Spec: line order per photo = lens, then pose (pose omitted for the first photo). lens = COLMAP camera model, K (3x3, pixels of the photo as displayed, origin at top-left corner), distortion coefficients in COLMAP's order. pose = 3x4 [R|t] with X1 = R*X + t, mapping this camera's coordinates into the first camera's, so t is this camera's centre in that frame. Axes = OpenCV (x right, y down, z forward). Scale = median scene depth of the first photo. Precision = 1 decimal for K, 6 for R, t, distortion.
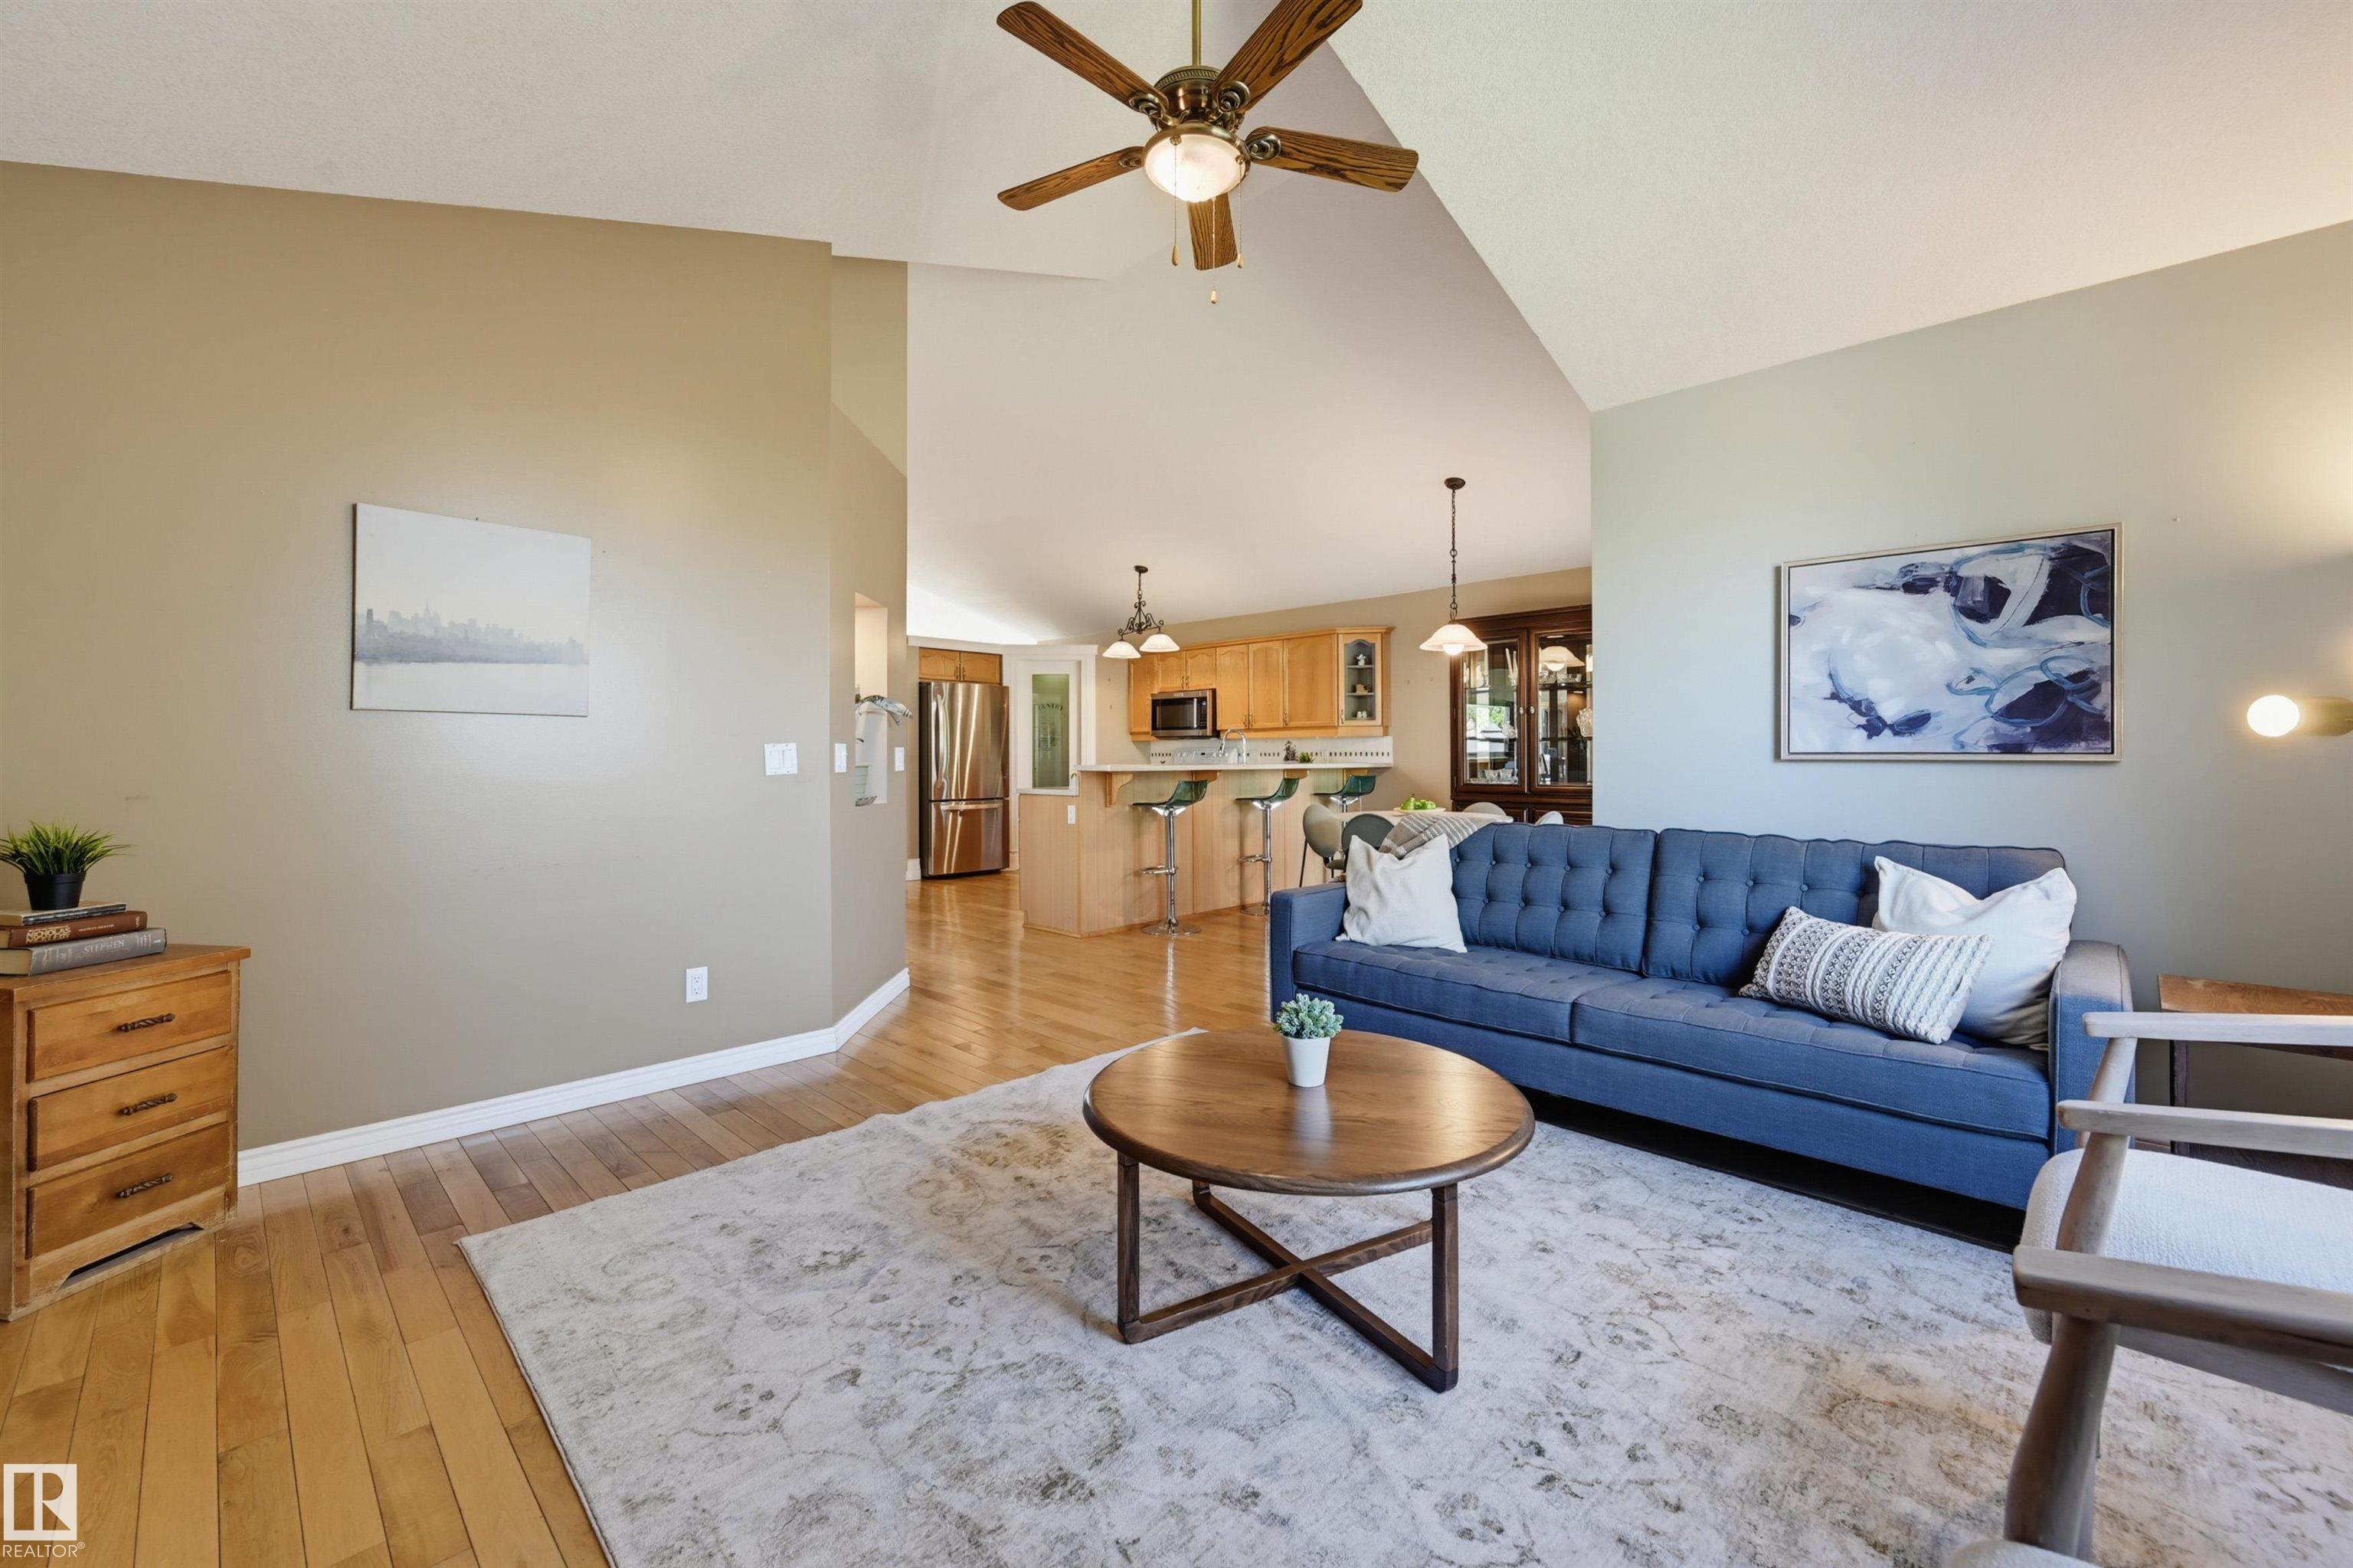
lens RADIAL K [[965.4, 0, 1177.4], [0, 965.4, 748.3], [0, 0, 1]] dist [0.000448, 0.000069]
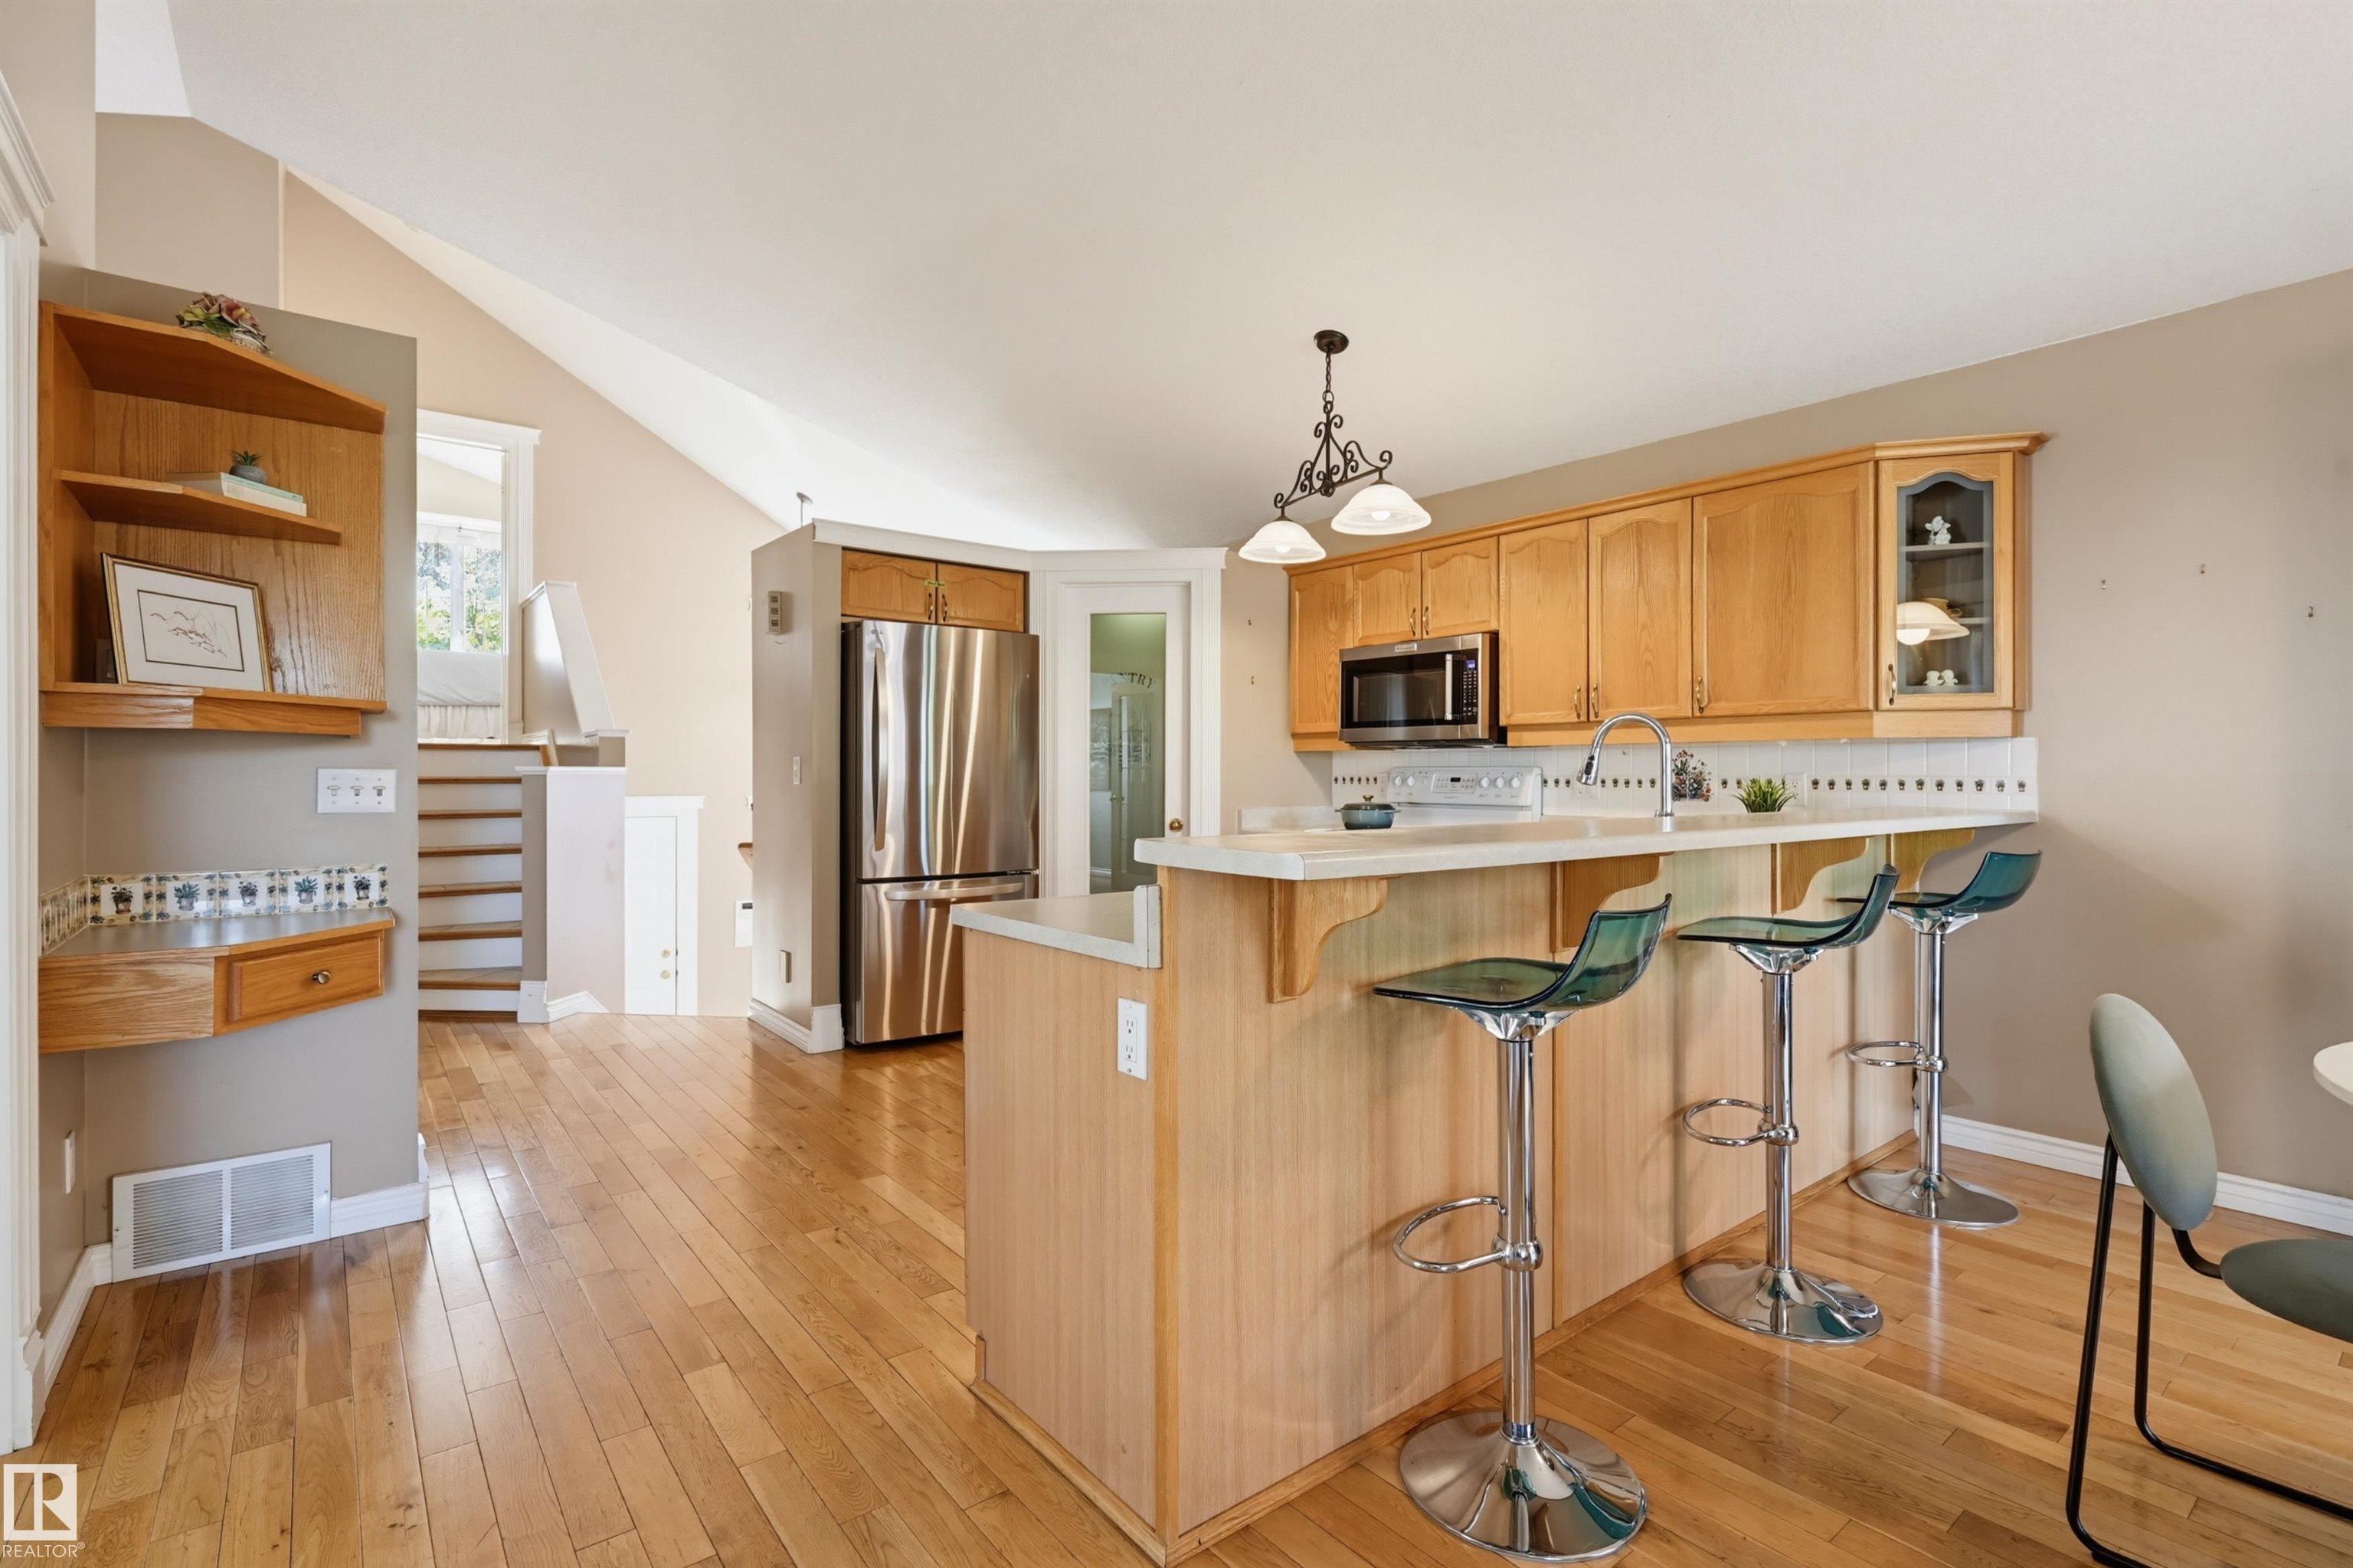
lens RADIAL K [[1095.3, 0, 1173.8], [0, 1095.3, 771.3], [0, 0, 1]] dist [-0.000901, -0.000009]
pose [[0.992439, 0.003923, -0.122679, -0.049680], [-0.003139, 0.999973, 0.006585, -0.001157], [0.122702, -0.006150, 0.992425, 0.551237]]
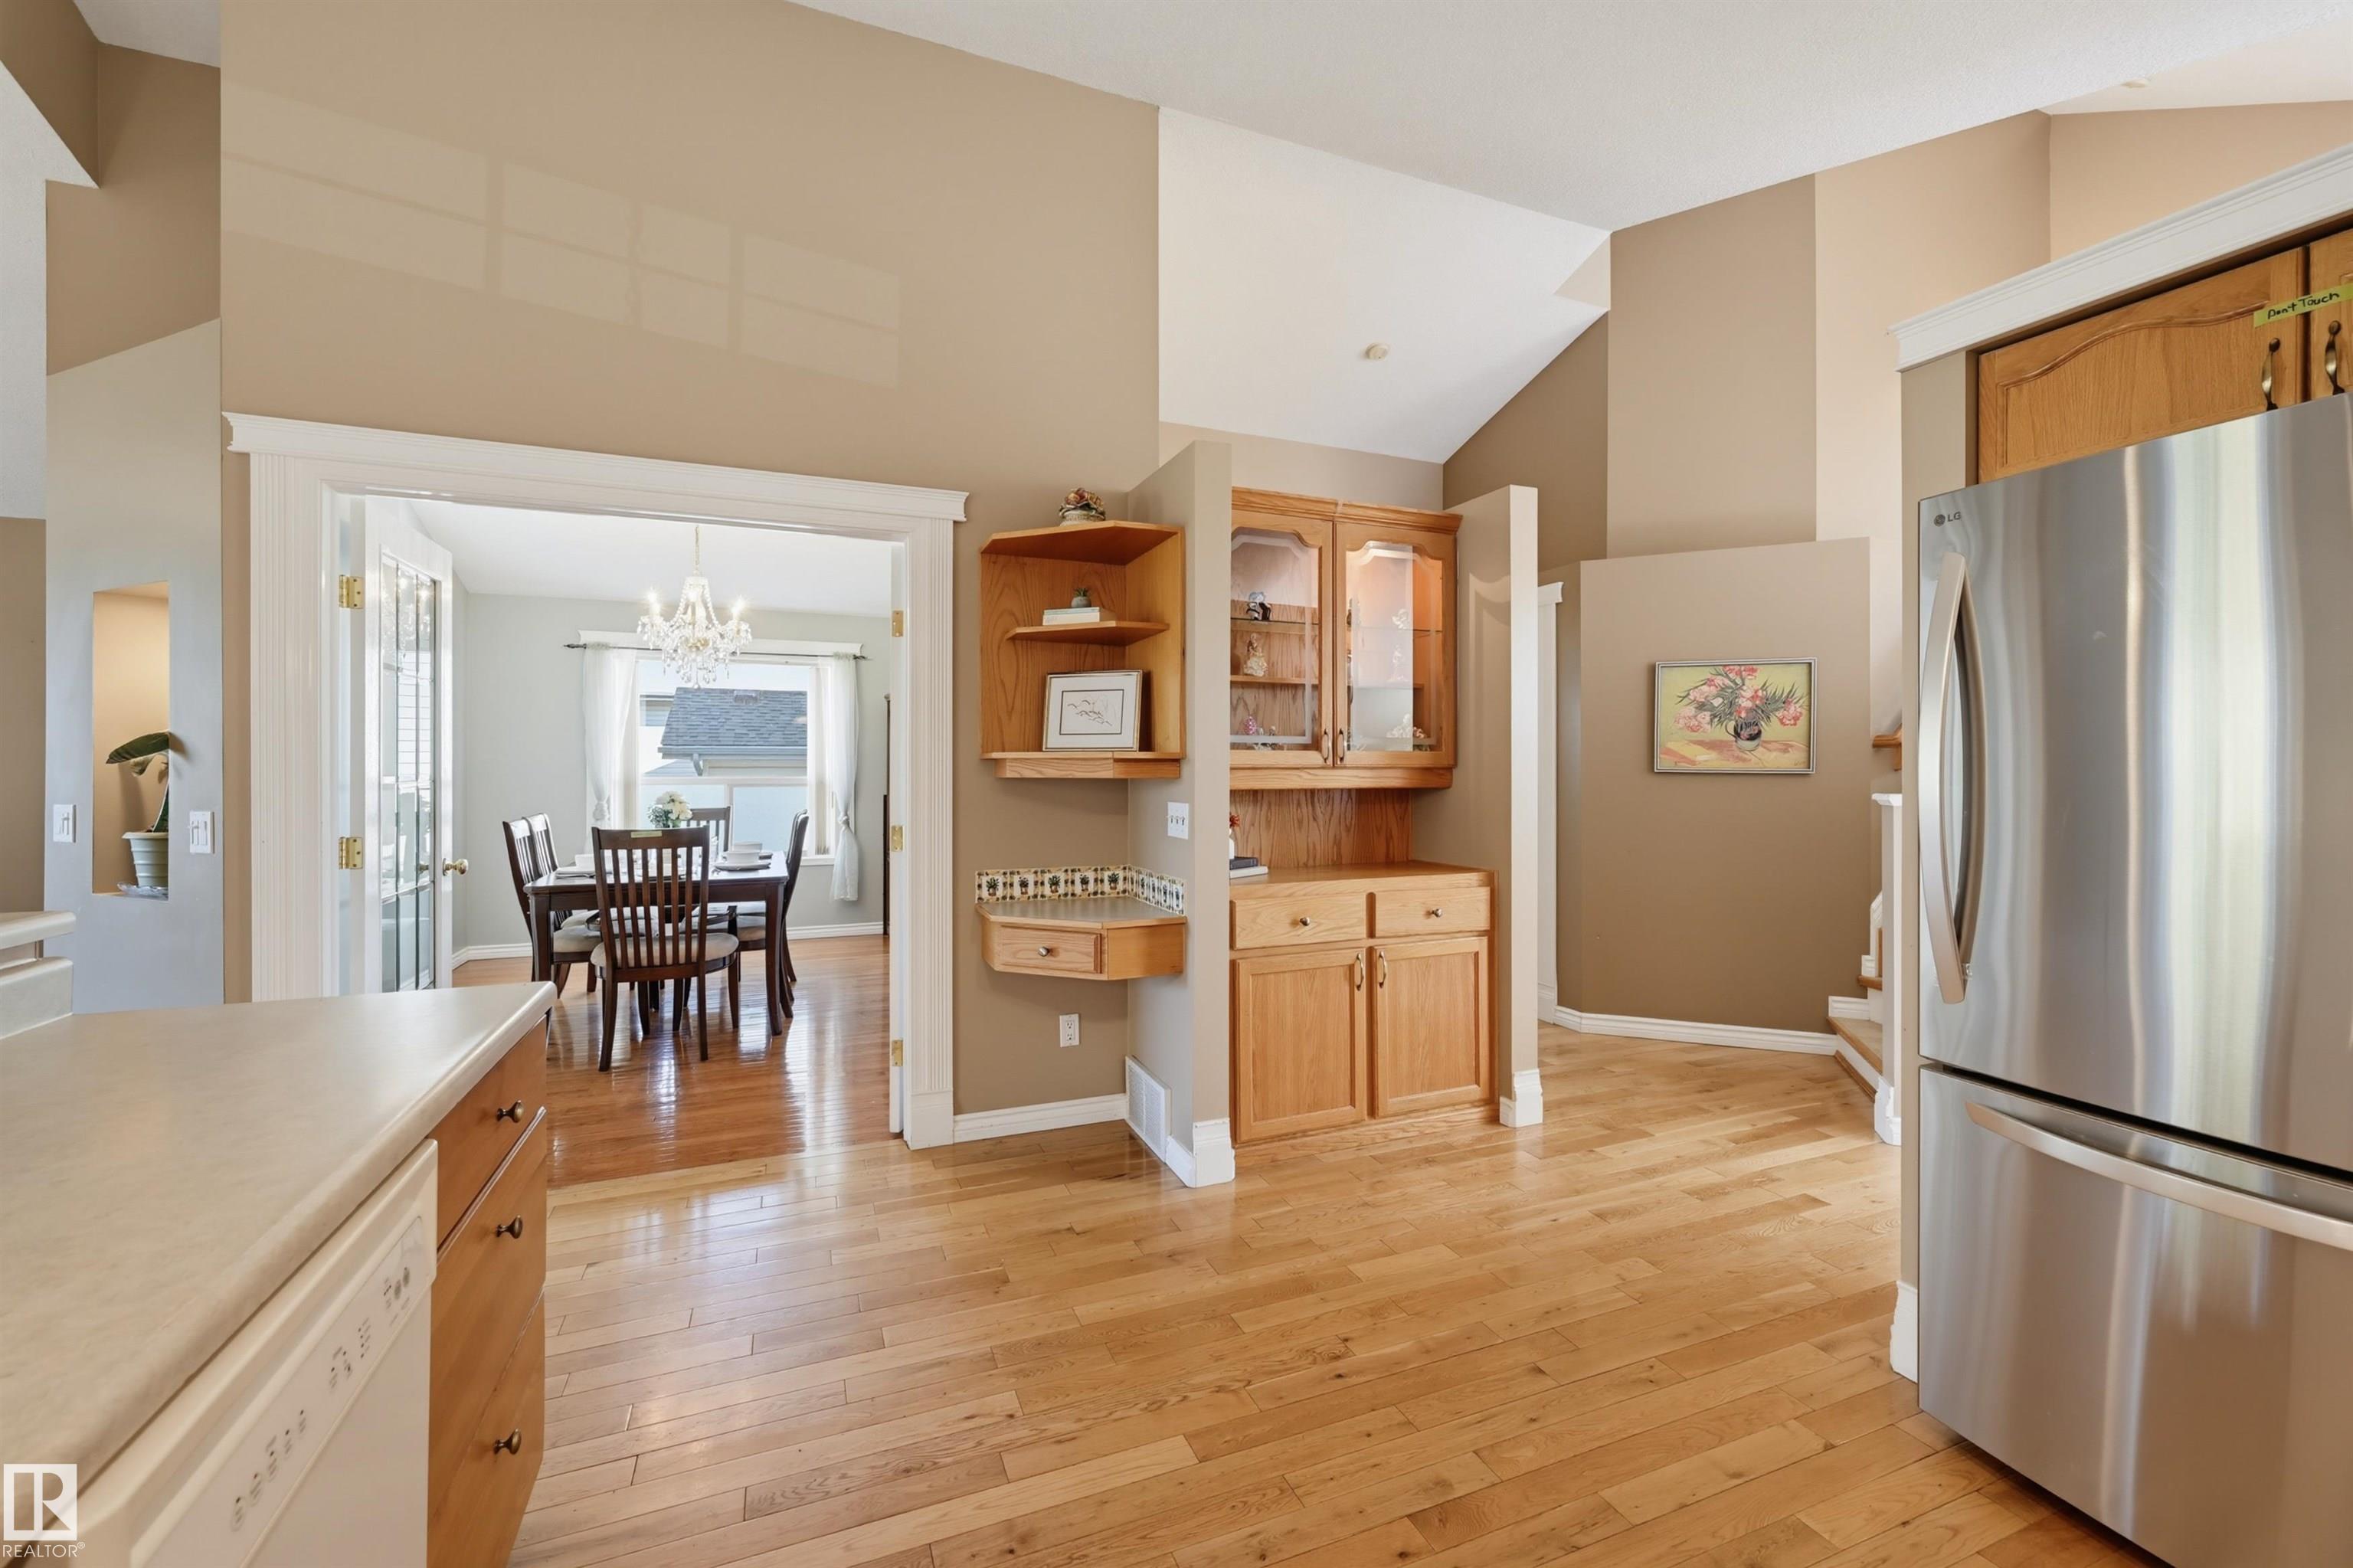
lens RADIAL K [[953.8, 0, 1187.6], [0, 953.8, 770.0], [0, 0, 1]] dist [-0.000150, 0.000153]
pose [[-0.387063, 0.002171, -0.922051, 0.002200], [0.008539, 0.999963, -0.001230, -0.011627], [0.922014, -0.008350, -0.387067, 1.020560]]
